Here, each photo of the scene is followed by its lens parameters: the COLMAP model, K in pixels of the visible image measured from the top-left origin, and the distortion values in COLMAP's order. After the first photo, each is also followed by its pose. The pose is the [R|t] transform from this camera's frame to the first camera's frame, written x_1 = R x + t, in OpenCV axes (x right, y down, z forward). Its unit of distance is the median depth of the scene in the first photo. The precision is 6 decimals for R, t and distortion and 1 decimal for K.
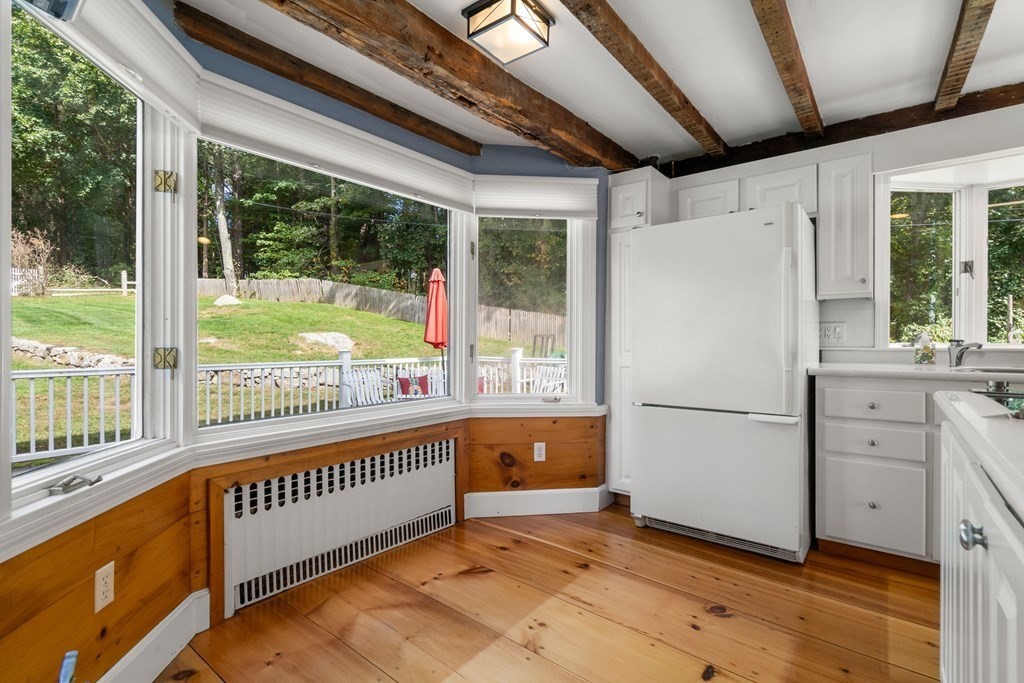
lens RADIAL K [[474.5, 0, 512.0], [0, 474.5, 341.5], [0, 0, 1]] dist [-0.002249, -0.000102]
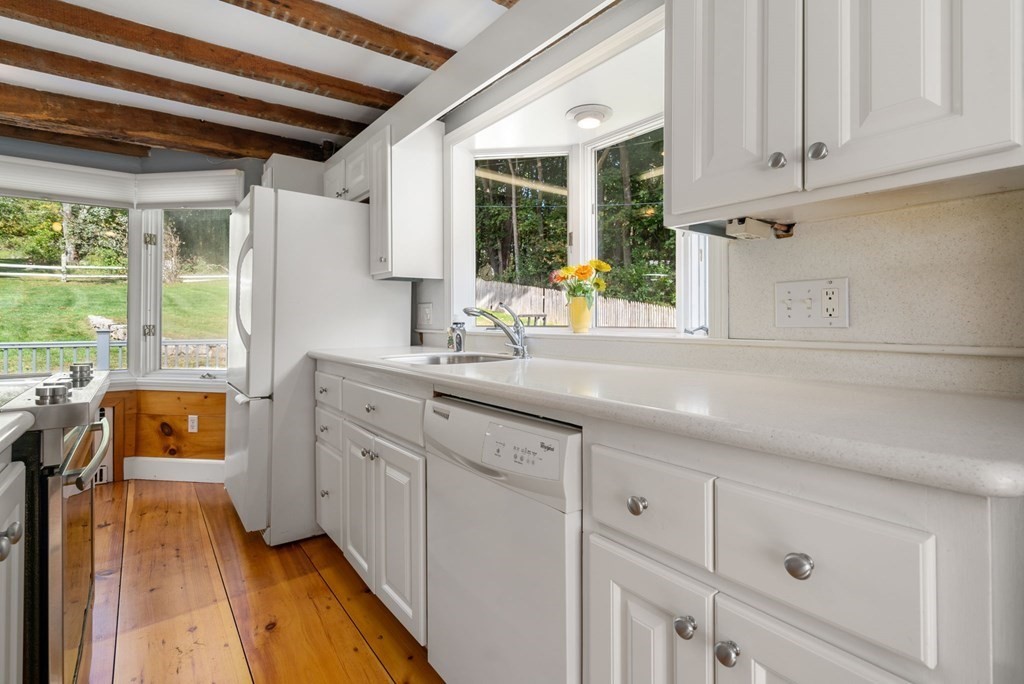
lens RADIAL K [[490.1, 0, 510.3], [0, 490.1, 320.8], [0, 0, 1]] dist [-0.001467, -0.000013]
pose [[0.966662, 0.004145, -0.256024, 1.049965], [-0.004632, 0.999988, -0.001301, -0.005000], [0.256015, 0.002444, 0.966670, 0.103105]]
